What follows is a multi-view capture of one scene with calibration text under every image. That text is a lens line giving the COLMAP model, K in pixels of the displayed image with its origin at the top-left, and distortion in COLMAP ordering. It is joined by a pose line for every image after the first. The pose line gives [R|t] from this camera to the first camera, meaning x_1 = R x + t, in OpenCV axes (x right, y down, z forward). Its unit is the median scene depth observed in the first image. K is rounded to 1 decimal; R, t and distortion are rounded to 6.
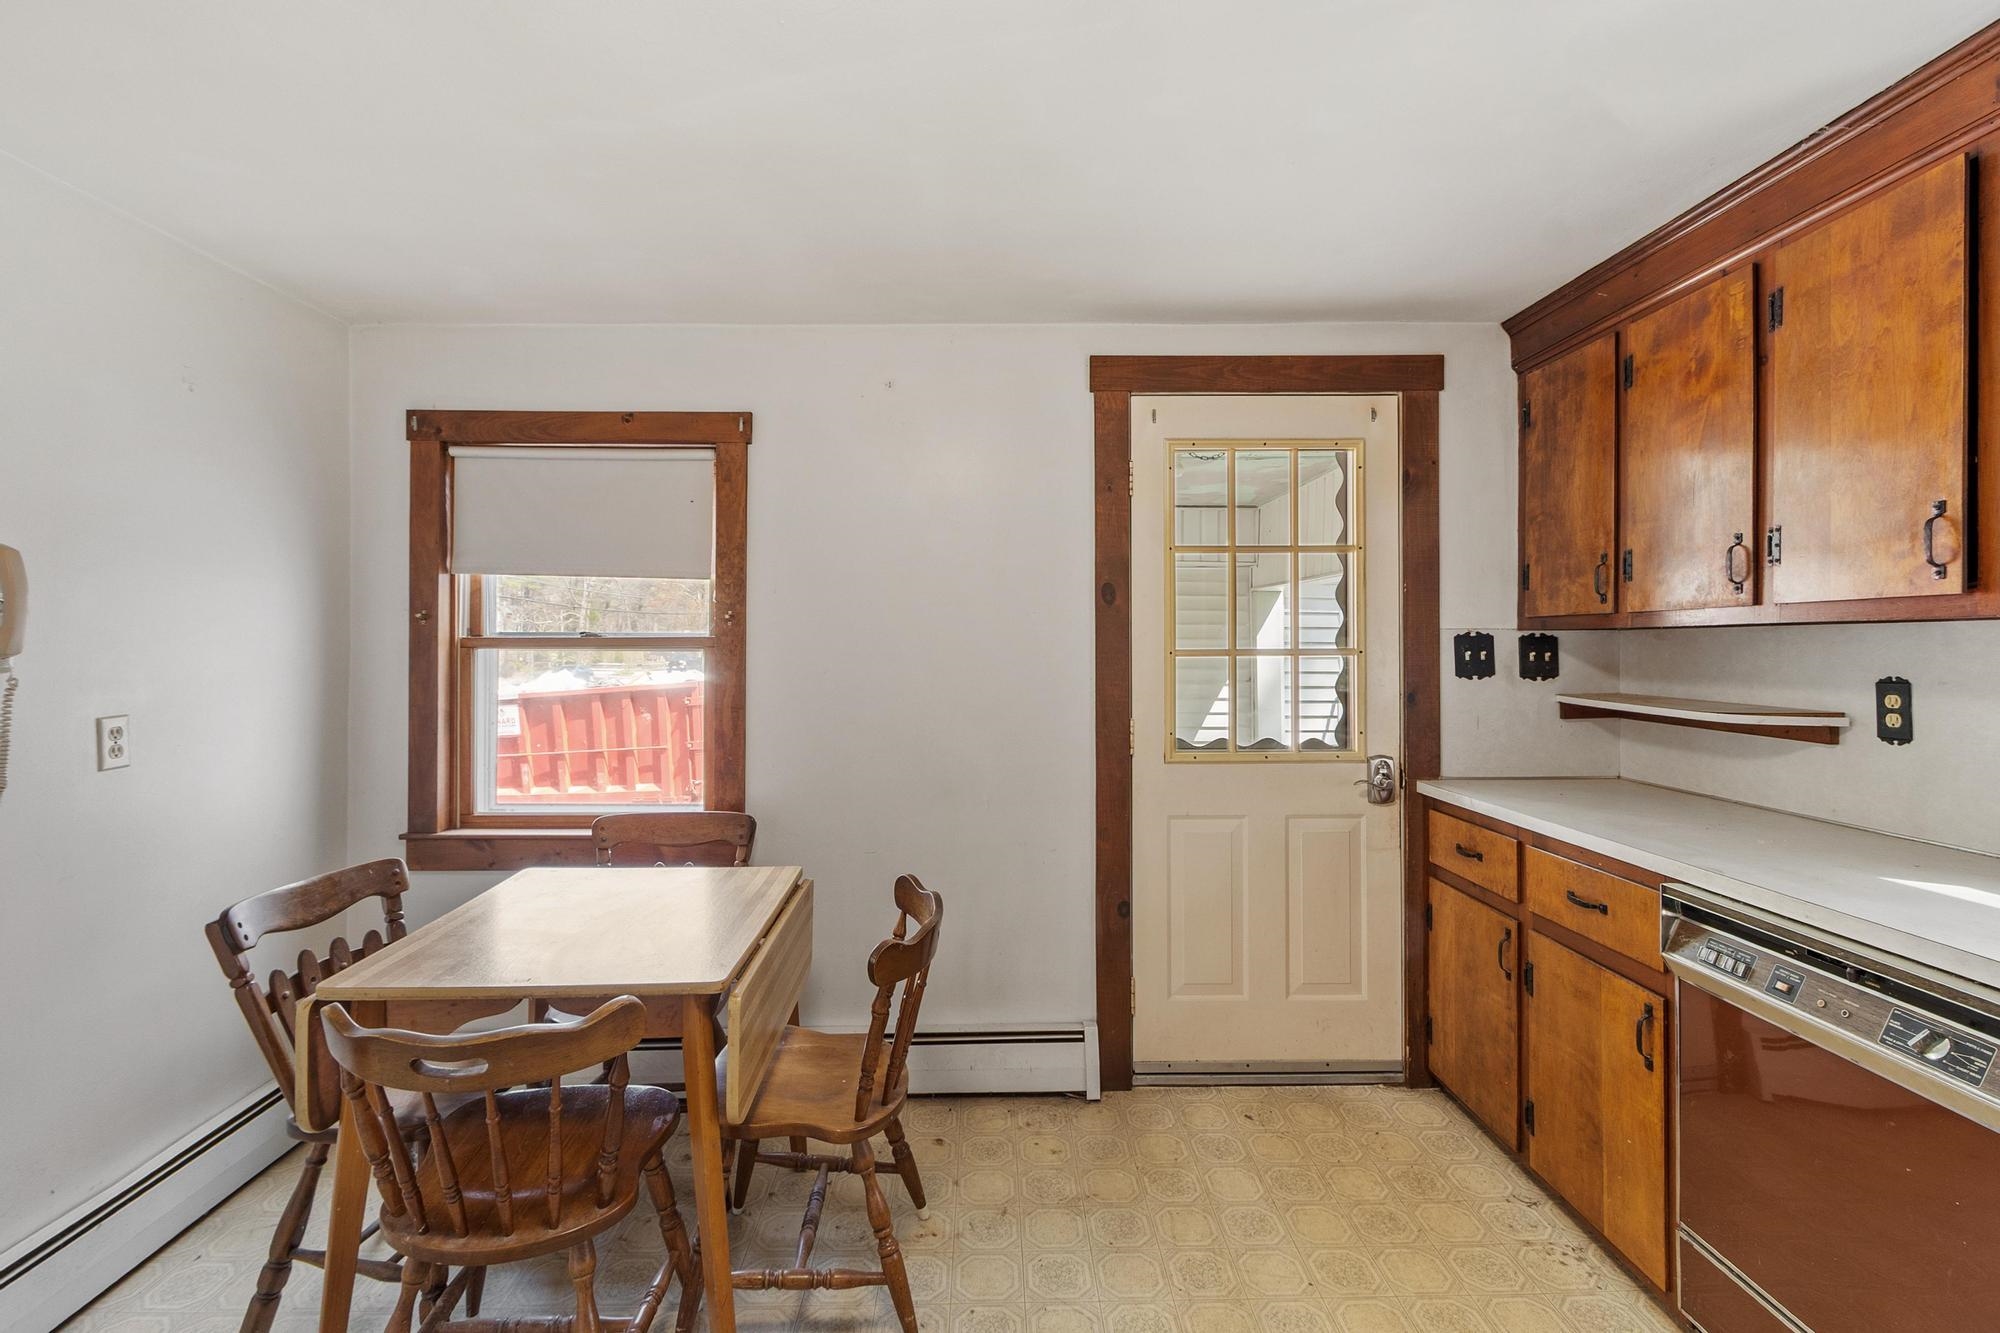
lens RADIAL K [[905.1, 0, 999.5], [0, 905.1, 641.0], [0, 0, 1]] dist [0.001062, 0.000096]
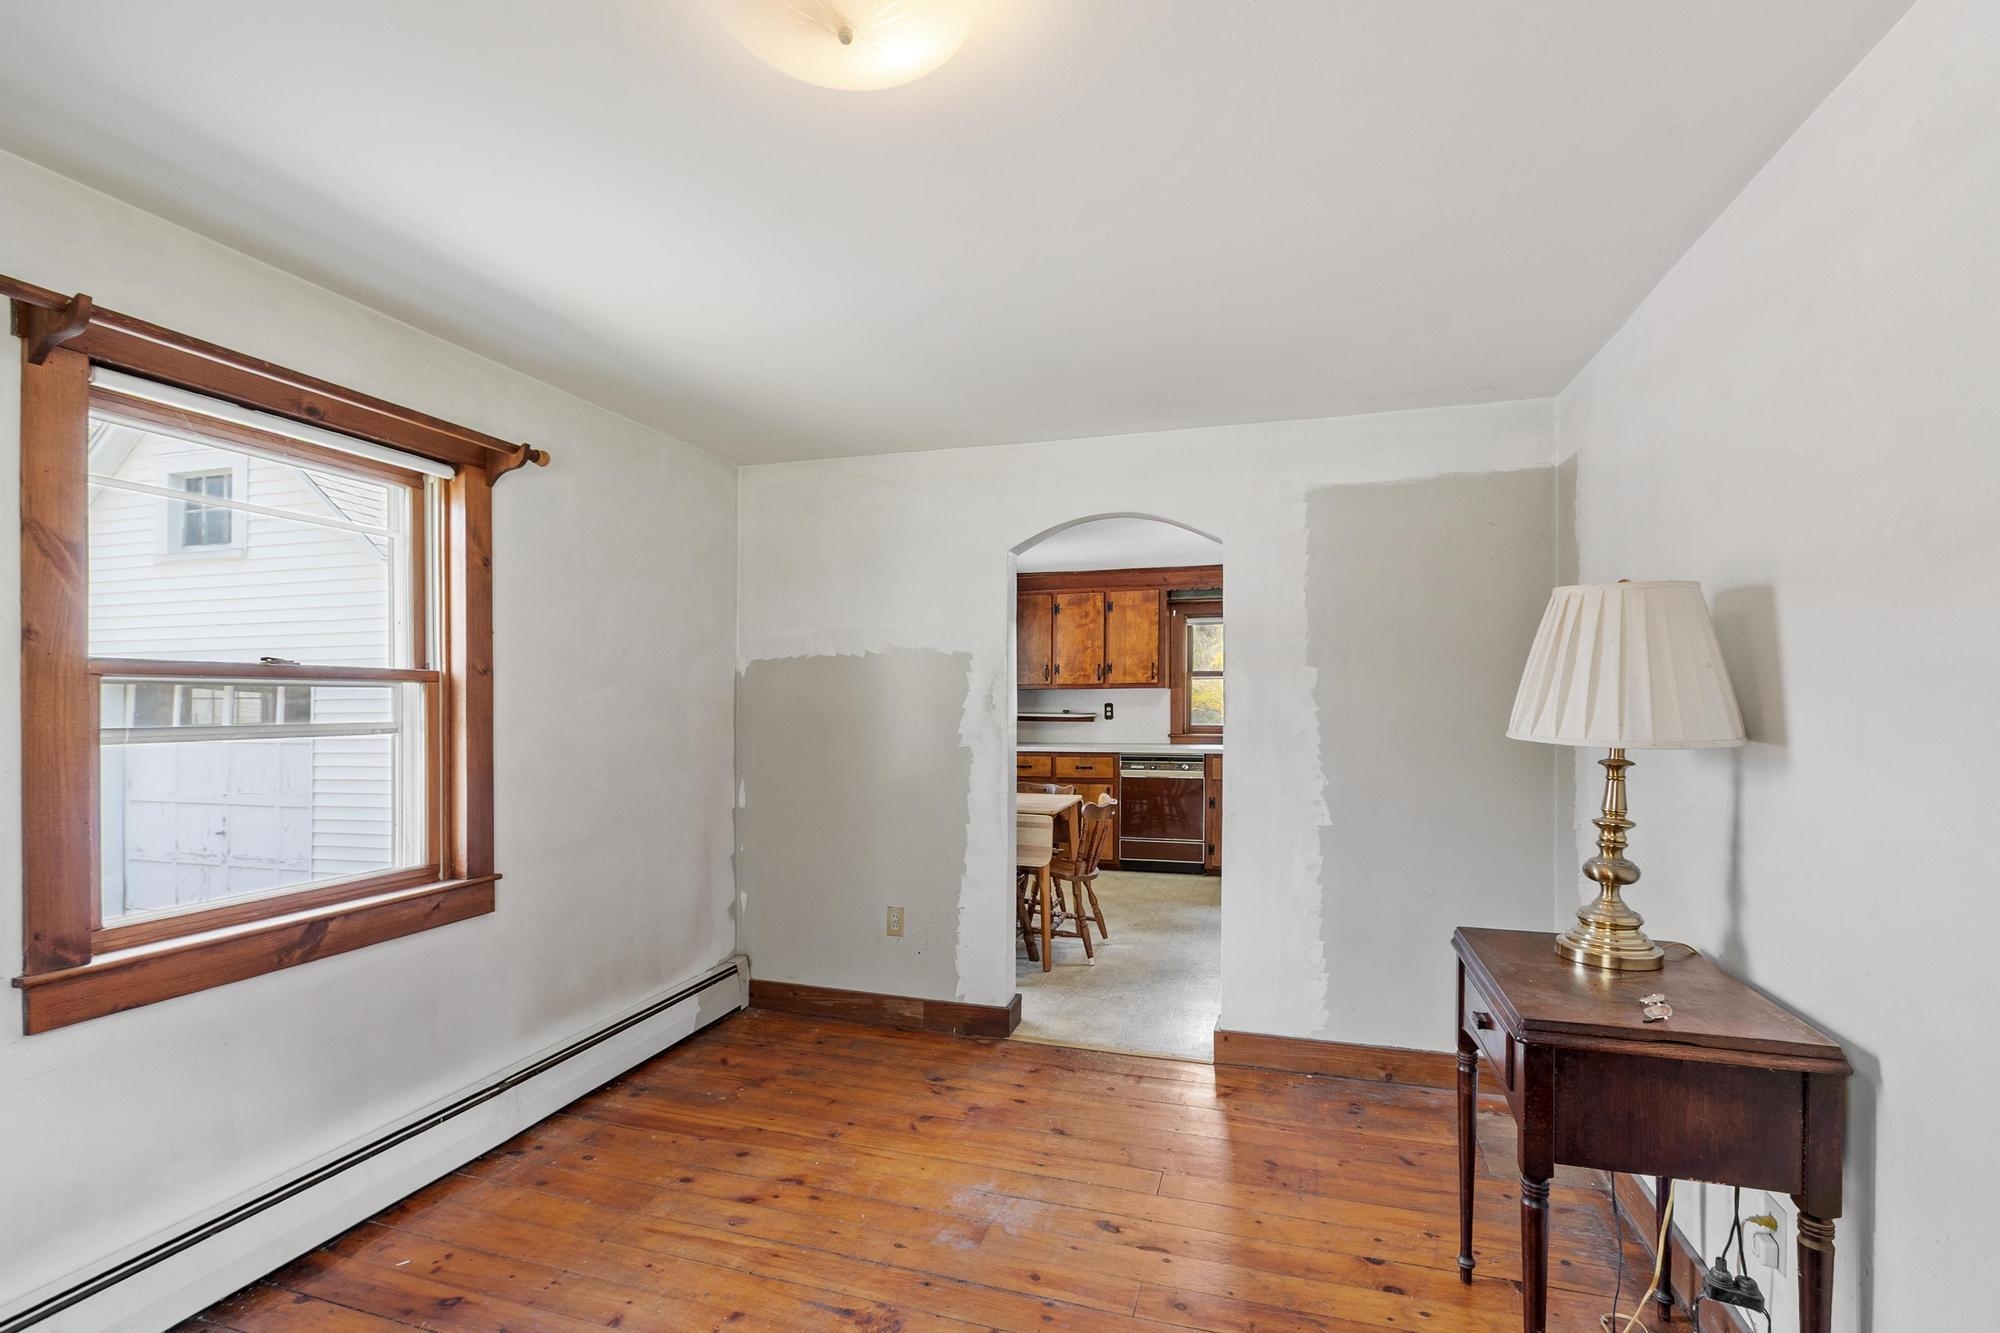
lens RADIAL K [[892.0, 0, 971.8], [0, 892.0, 719.3], [0, 0, 1]] dist [-0.000319, 0.000014]
pose [[0.345524, -0.013758, 0.938309, -2.308345], [-0.005686, 0.999843, 0.016755, 0.041120], [-0.938393, -0.011125, 0.345392, 0.188635]]
